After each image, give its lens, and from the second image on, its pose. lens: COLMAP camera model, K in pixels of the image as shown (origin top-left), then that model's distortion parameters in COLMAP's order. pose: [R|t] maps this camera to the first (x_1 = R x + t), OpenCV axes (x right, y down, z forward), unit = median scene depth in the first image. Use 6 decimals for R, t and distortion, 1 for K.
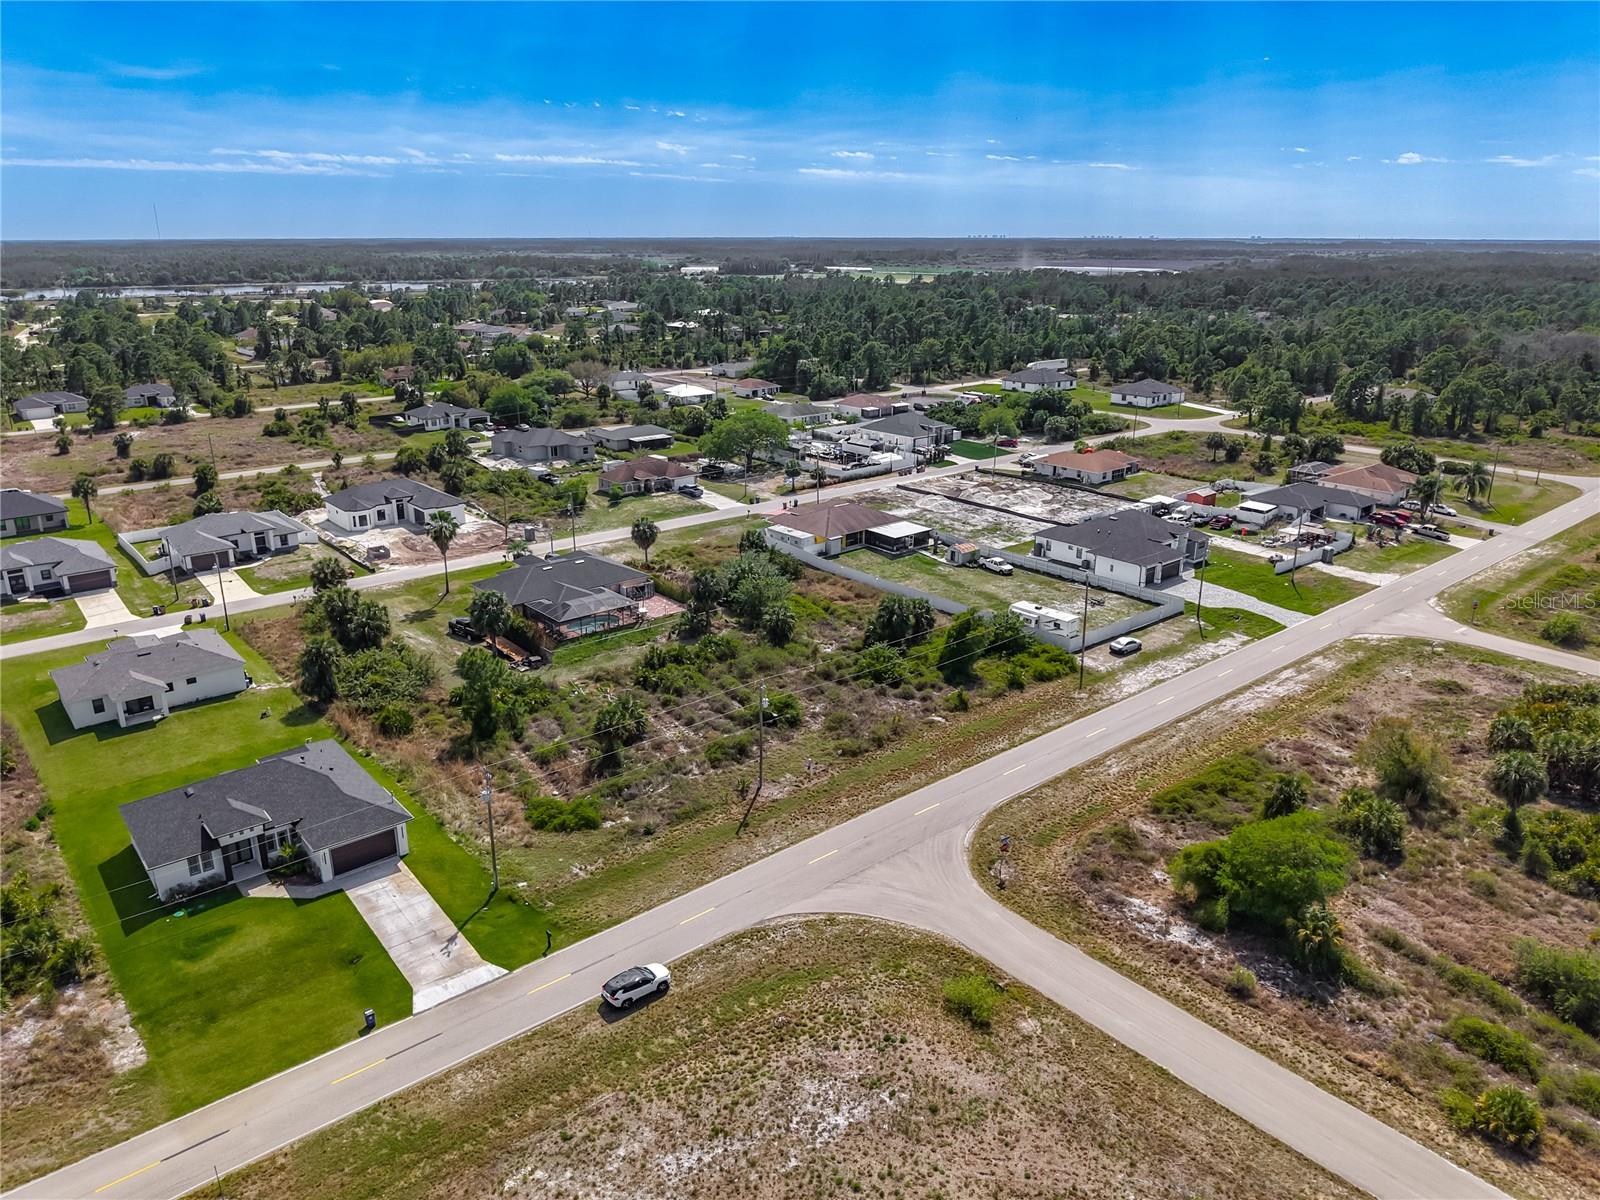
lens RADIAL K [[1104.2, 0, 800.0], [0, 1104.2, 600.0], [0, 0, 1]] dist [0.044877, -0.095601]
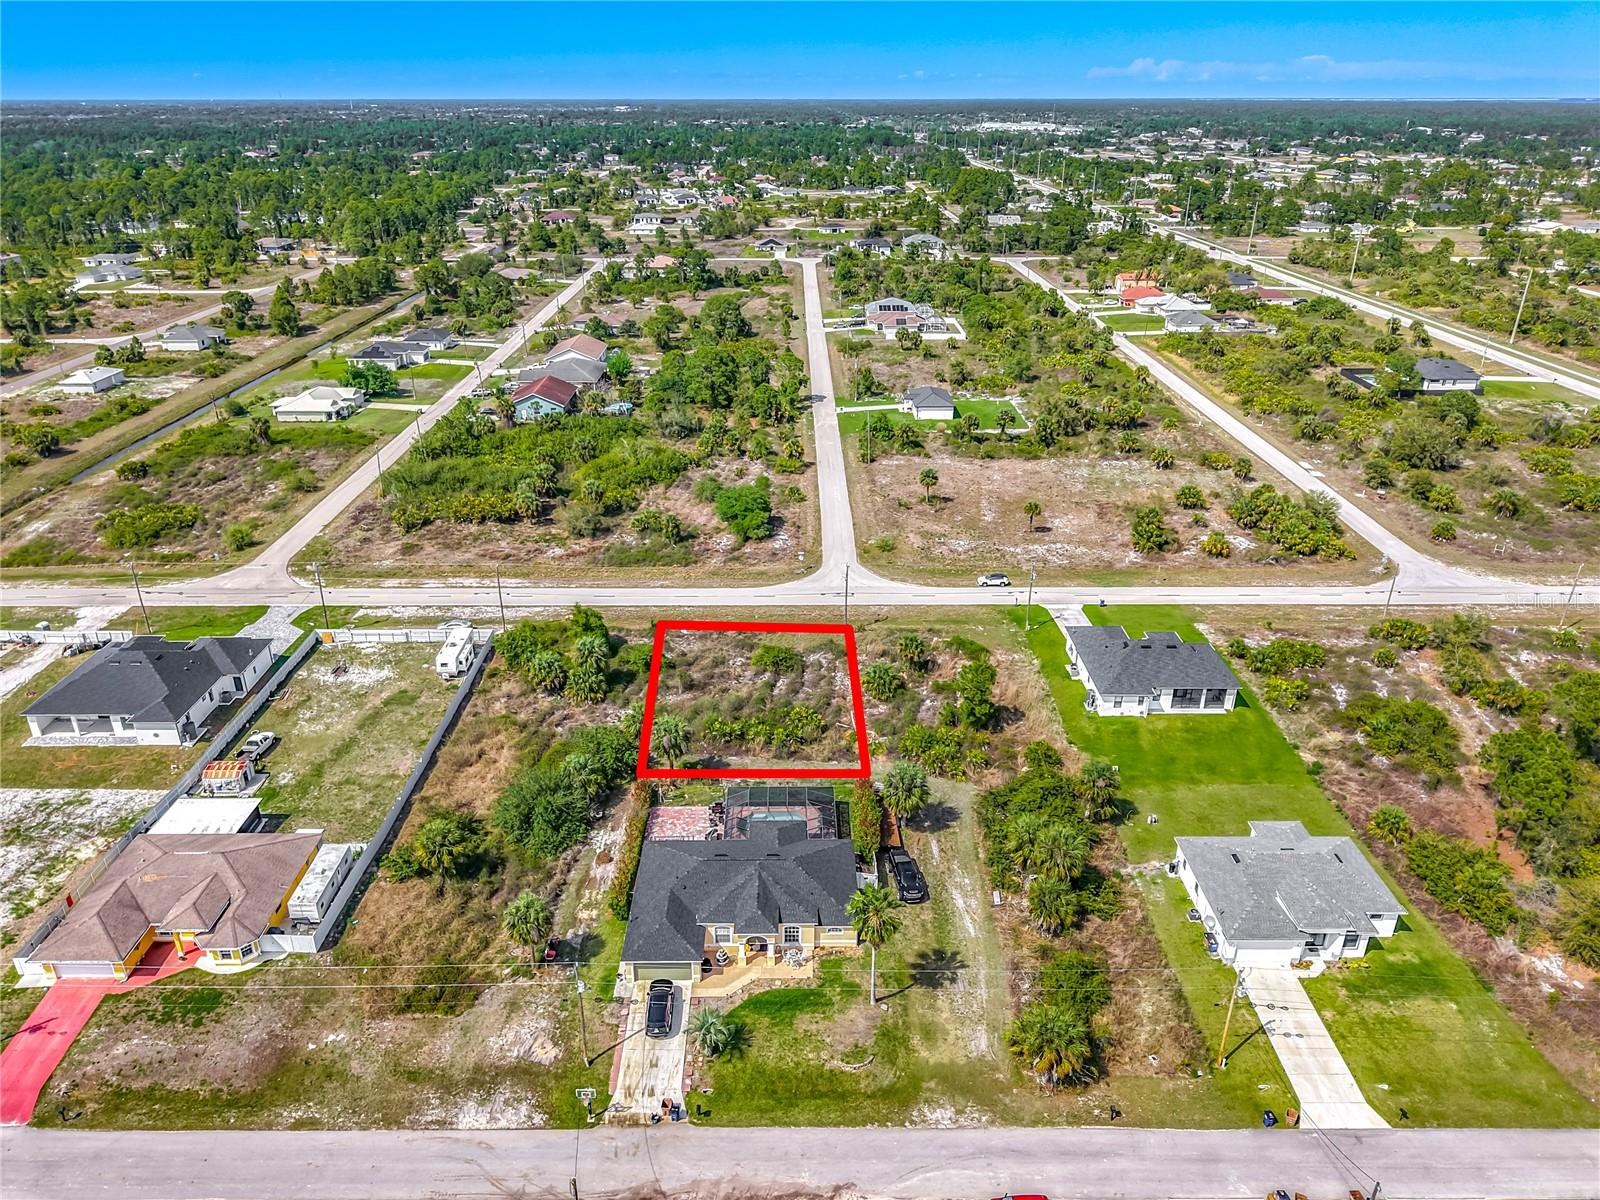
lens RADIAL K [[1092.8, 0, 793.2], [0, 1092.8, 596.8], [0, 0, 1]] dist [0.007206, -0.002354]
pose [[-0.763788, -0.269033, 0.586728, -0.760589], [0.201709, 0.763988, 0.612892, -0.724579], [-0.613141, 0.586467, -0.529258, 1.602904]]
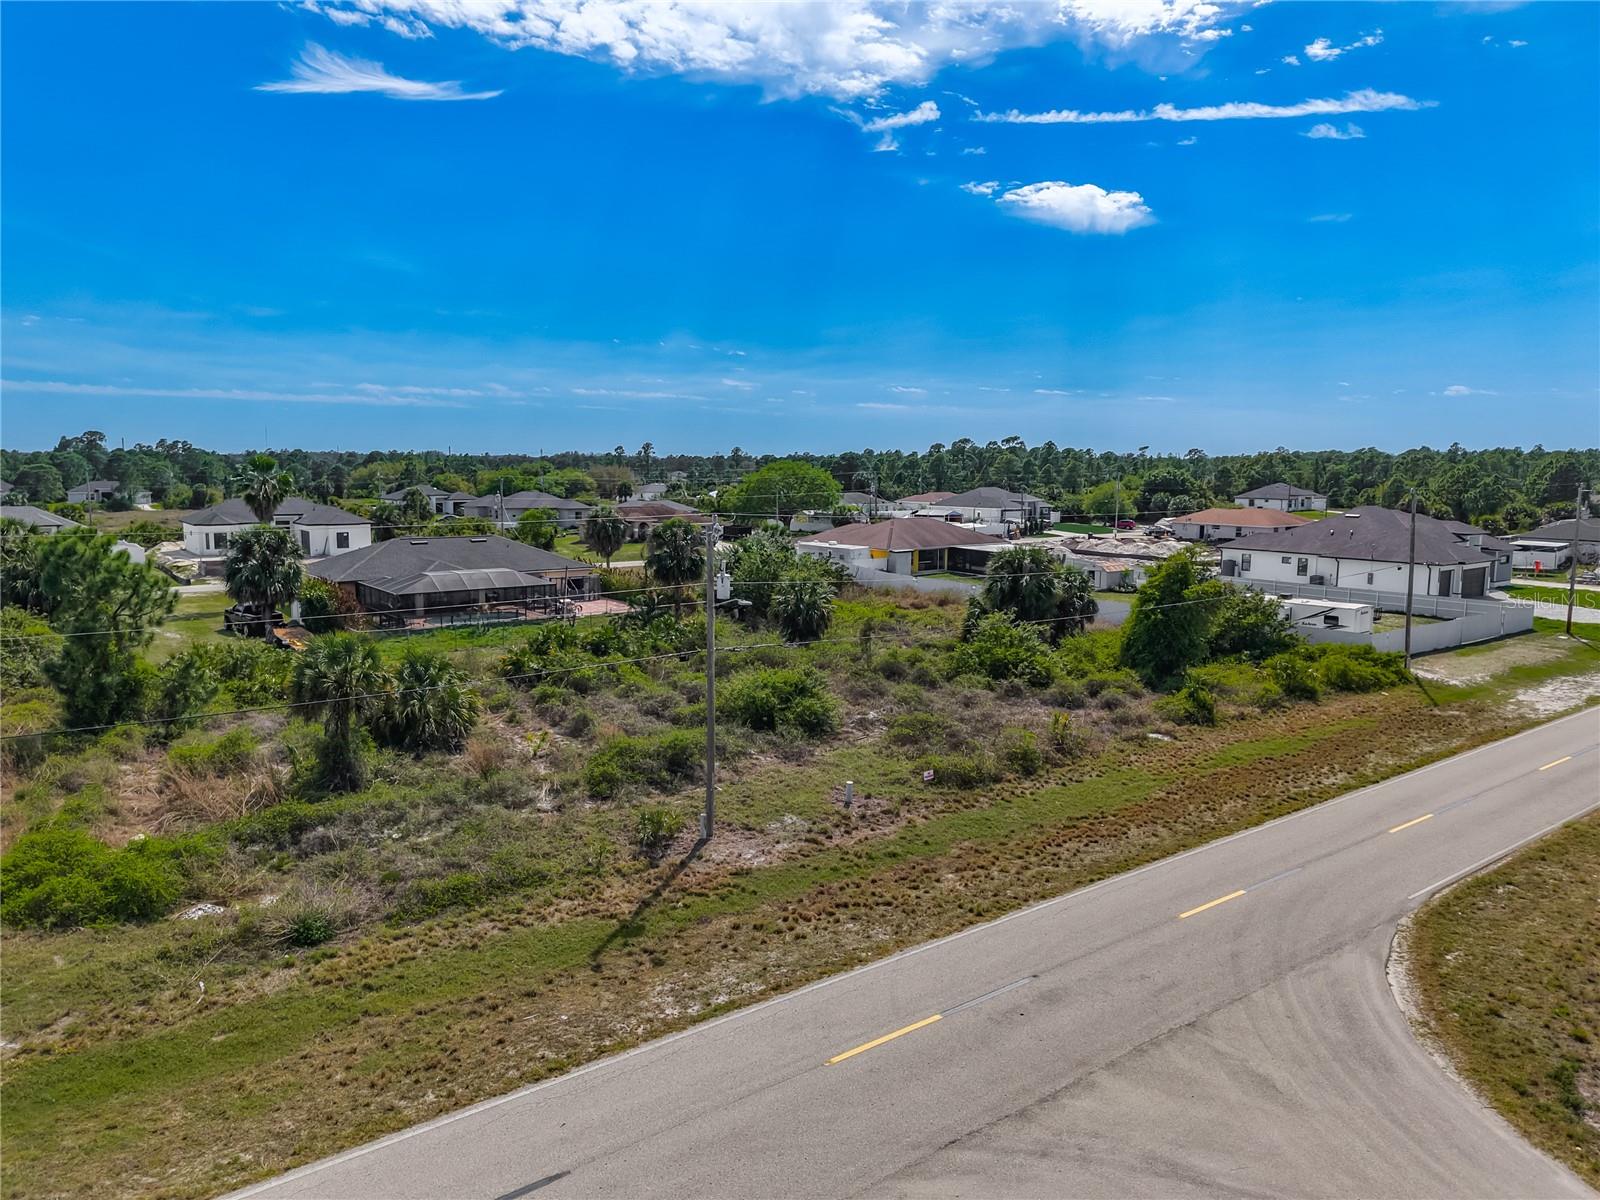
lens RADIAL K [[1092.8, 0, 793.2], [0, 1092.8, 596.8], [0, 0, 1]] dist [0.007206, -0.002354]
pose [[0.998120, 0.009700, -0.060513, 0.010349], [-0.021334, 0.980629, -0.194707, 0.140281], [0.057452, 0.195632, 0.978993, 0.562678]]
